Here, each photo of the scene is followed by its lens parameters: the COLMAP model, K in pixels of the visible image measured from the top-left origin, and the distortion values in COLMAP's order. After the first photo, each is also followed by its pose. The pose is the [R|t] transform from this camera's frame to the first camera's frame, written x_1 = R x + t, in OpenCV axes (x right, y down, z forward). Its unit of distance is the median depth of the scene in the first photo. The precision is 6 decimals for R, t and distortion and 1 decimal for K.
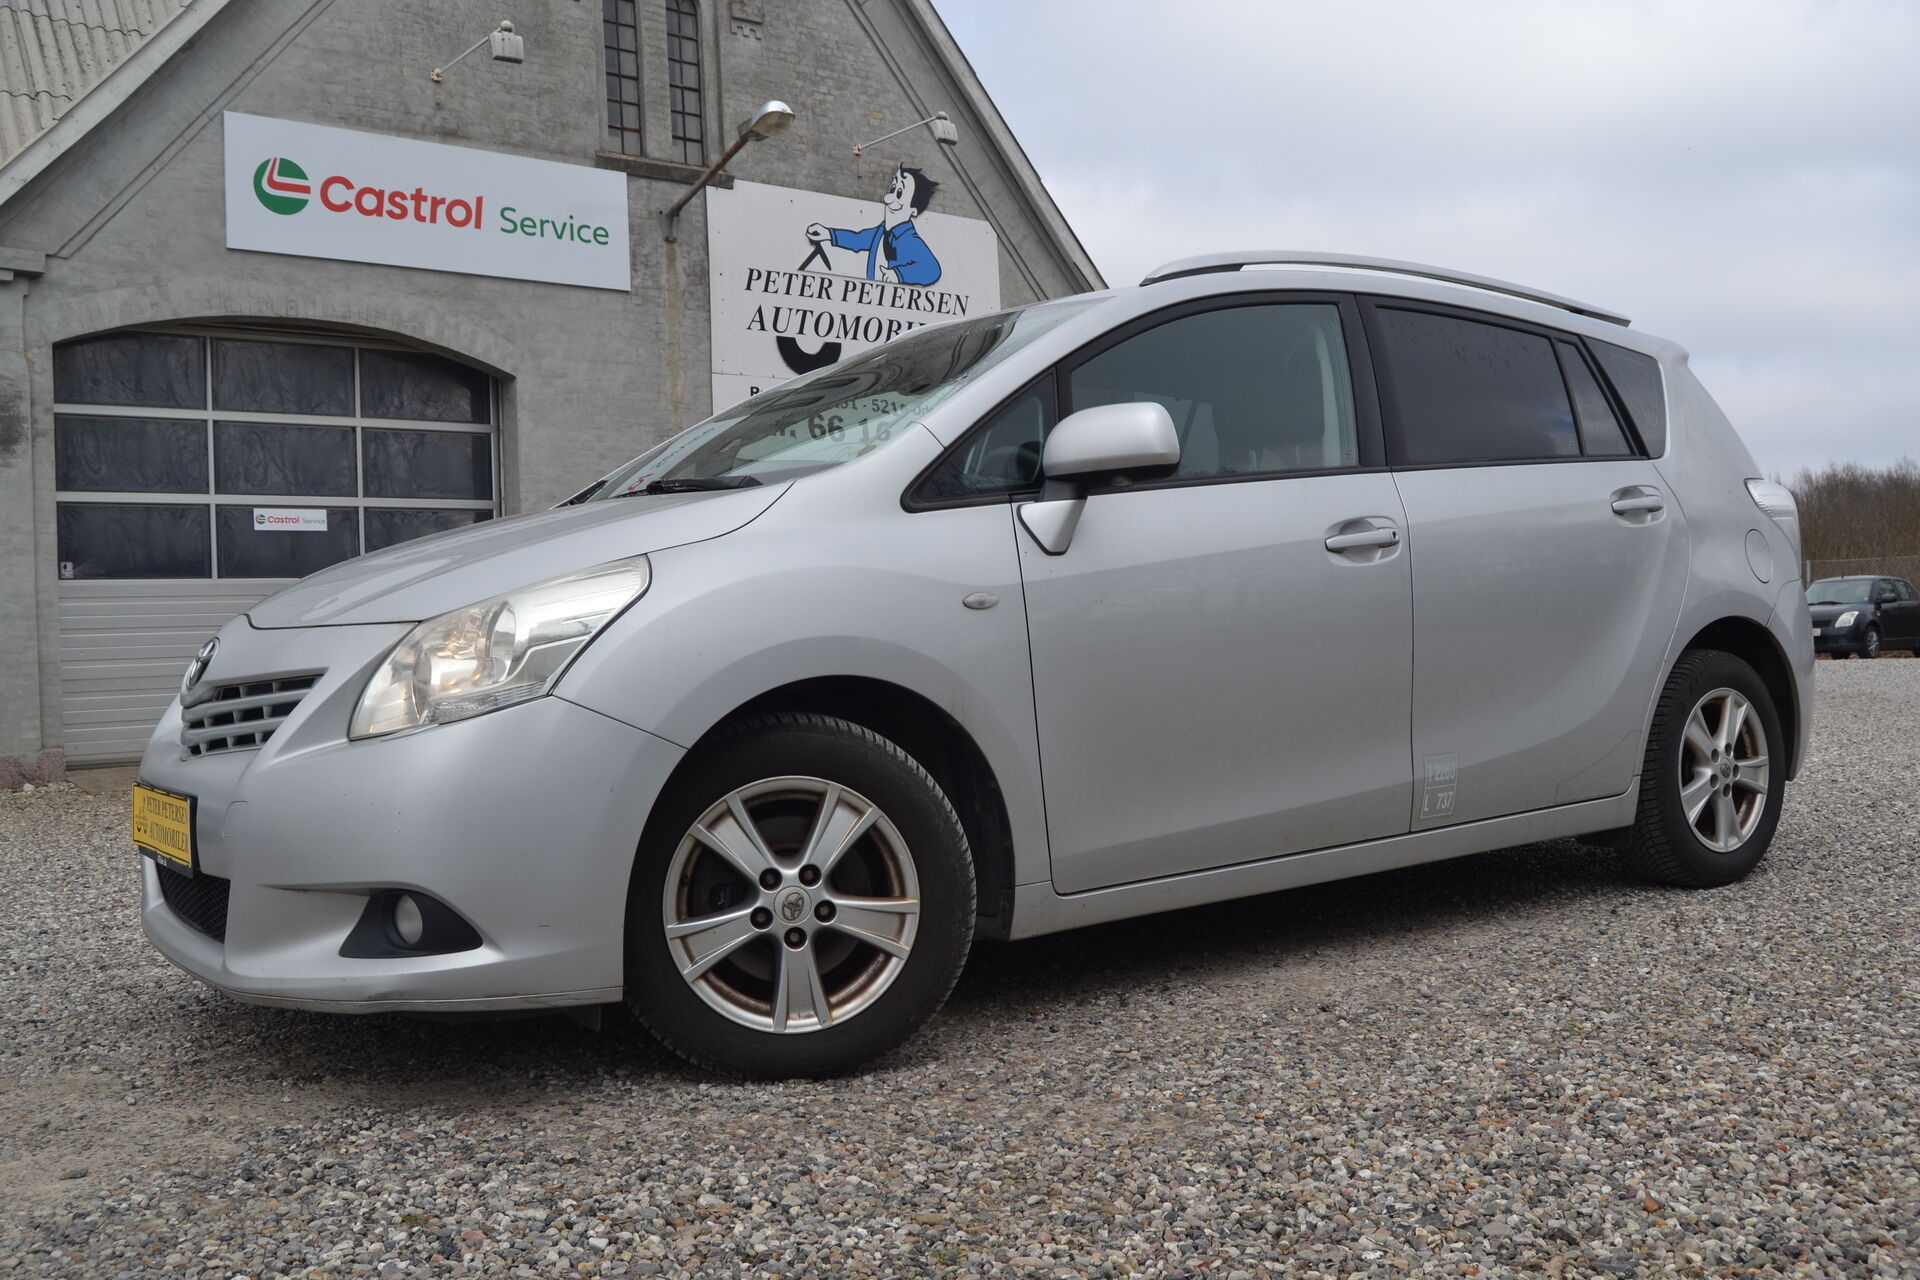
lens RADIAL K [[1756.1, 0, 947.4], [0, 1756.1, 634.8], [0, 0, 1]] dist [-0.054158, 0.000000]
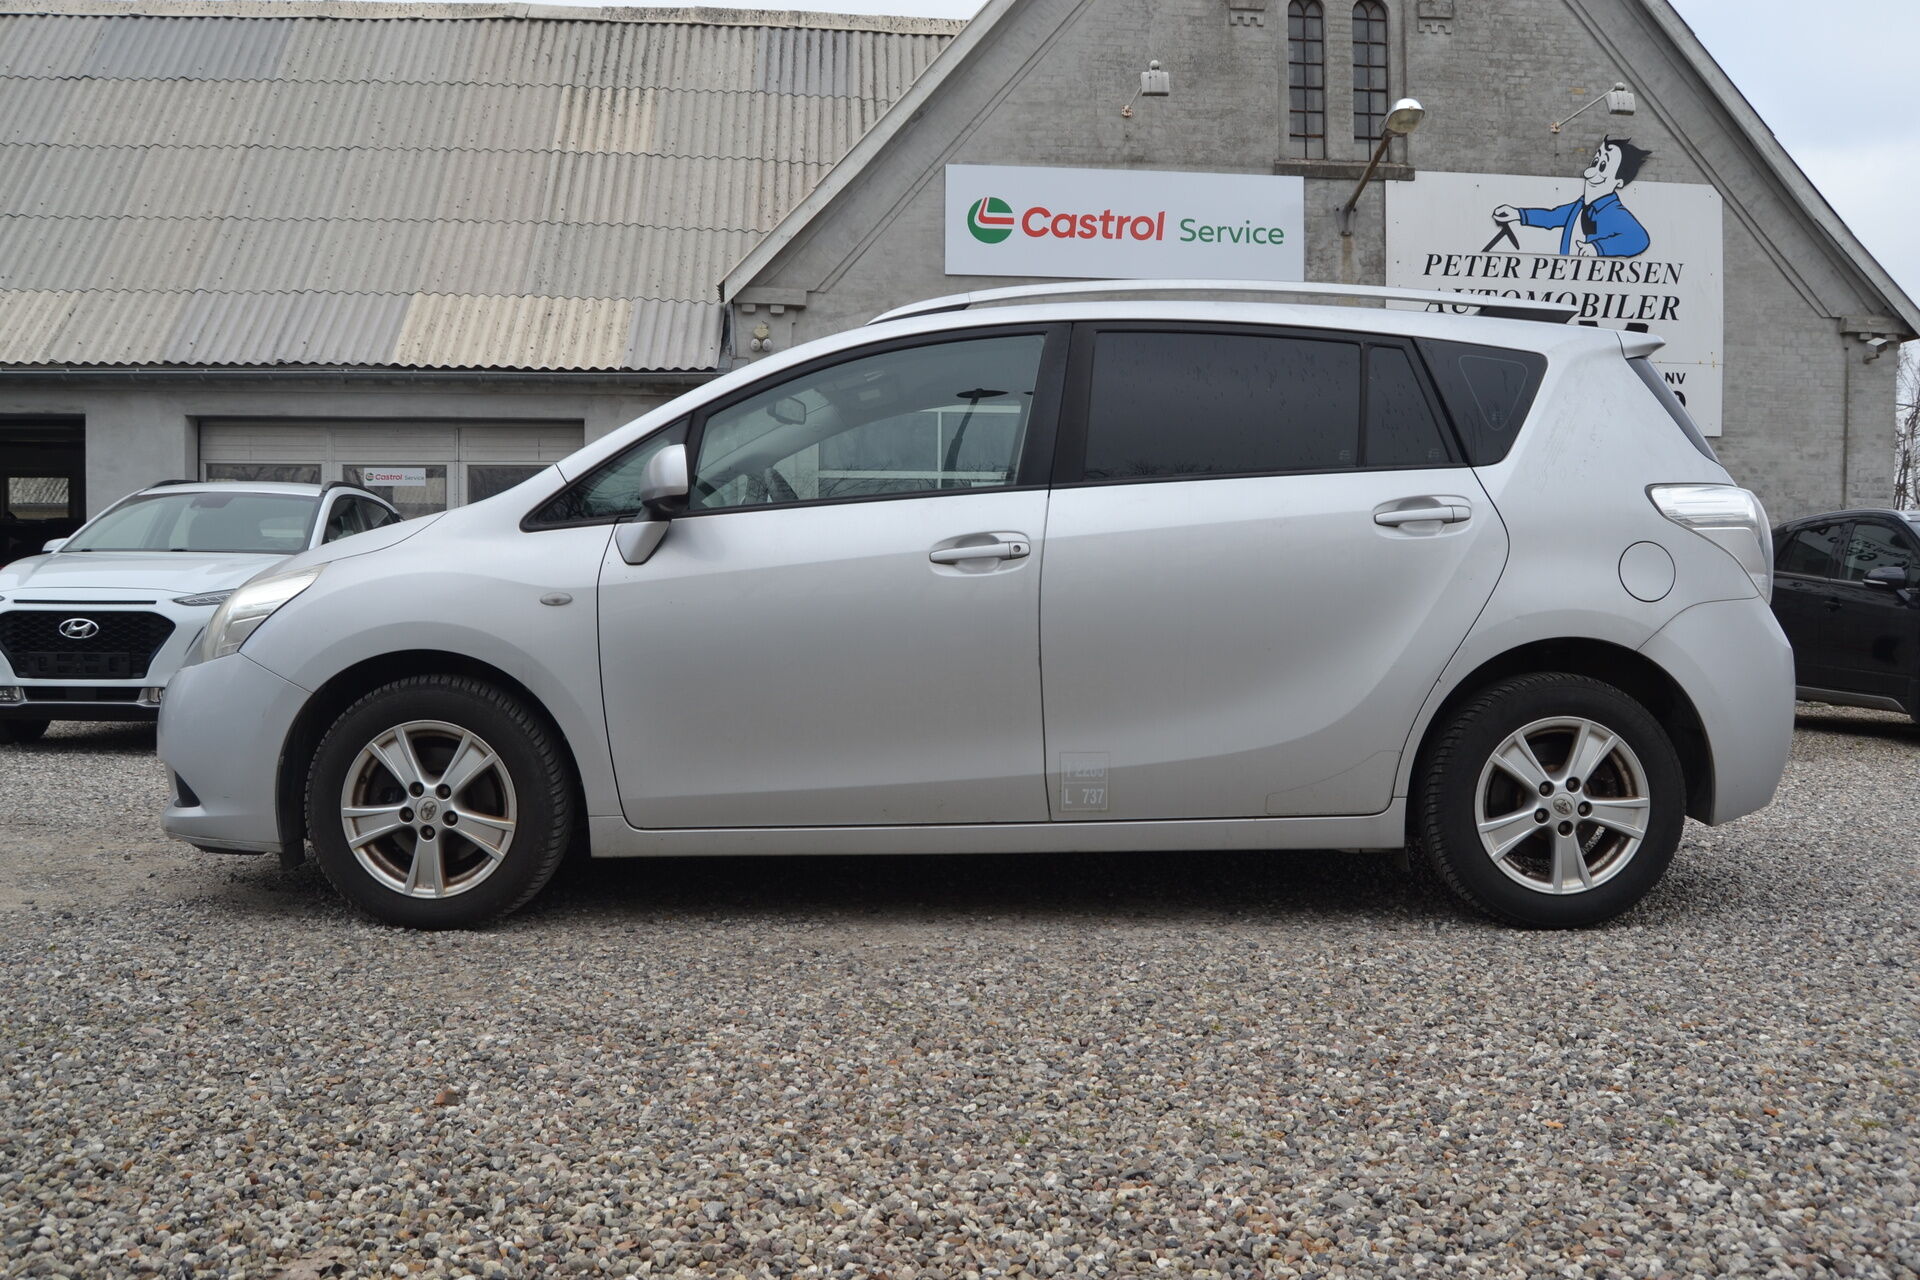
lens RADIAL K [[1609.2, 0, 955.7], [0, 1609.2, 647.1], [0, 0, 1]] dist [-0.081814, 0.035152]
pose [[0.819079, 0.057620, -0.570780, 0.237049], [-0.033704, 0.998058, 0.052388, -0.013892], [0.572690, -0.023673, 0.819430, 0.045331]]
